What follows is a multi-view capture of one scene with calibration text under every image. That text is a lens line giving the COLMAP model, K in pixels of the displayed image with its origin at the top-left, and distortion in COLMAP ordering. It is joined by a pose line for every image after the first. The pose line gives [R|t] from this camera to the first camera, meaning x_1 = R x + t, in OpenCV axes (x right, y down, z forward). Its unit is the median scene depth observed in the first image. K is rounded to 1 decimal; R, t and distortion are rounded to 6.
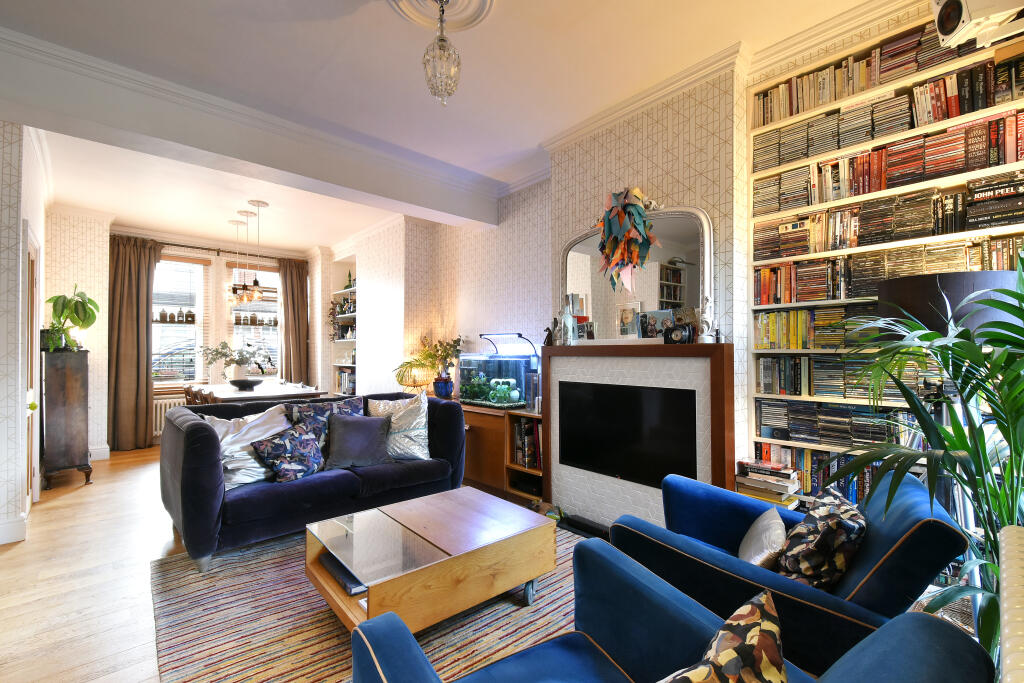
lens RADIAL K [[441.4, 0, 515.9], [0, 441.4, 347.5], [0, 0, 1]] dist [0.001039, -0.000127]
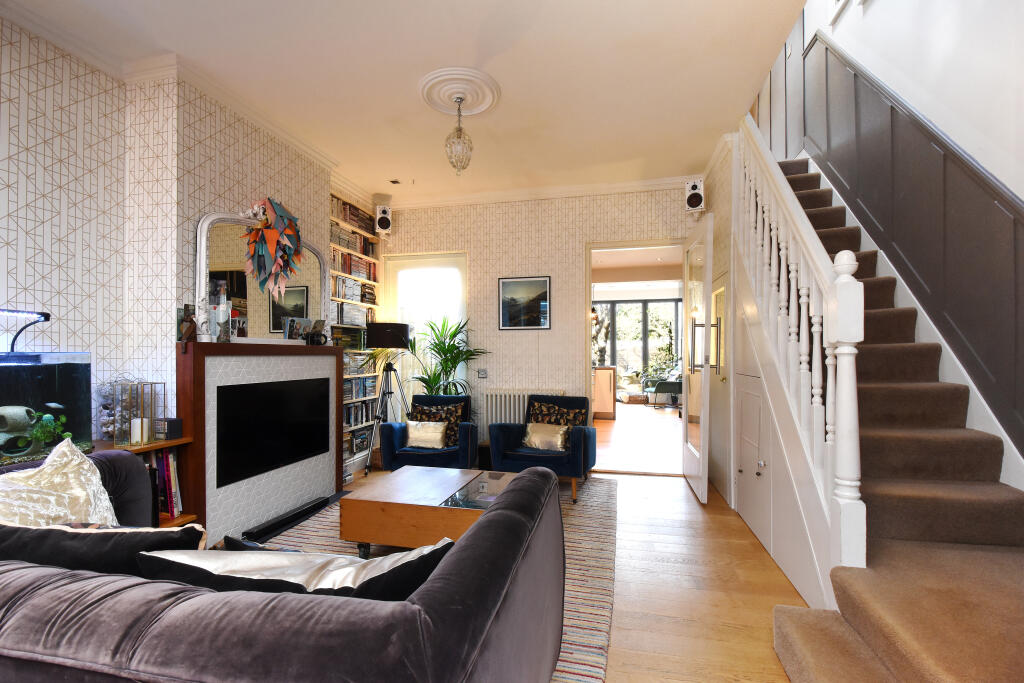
lens RADIAL K [[441.4, 0, 517.5], [0, 441.4, 345.8], [0, 0, 1]] dist [0.001039, -0.000127]
pose [[-0.576800, 0.009178, 0.816834, -1.026530], [-0.013426, 0.999695, -0.020713, 0.011884], [-0.816775, -0.022914, -0.576501, 1.185443]]
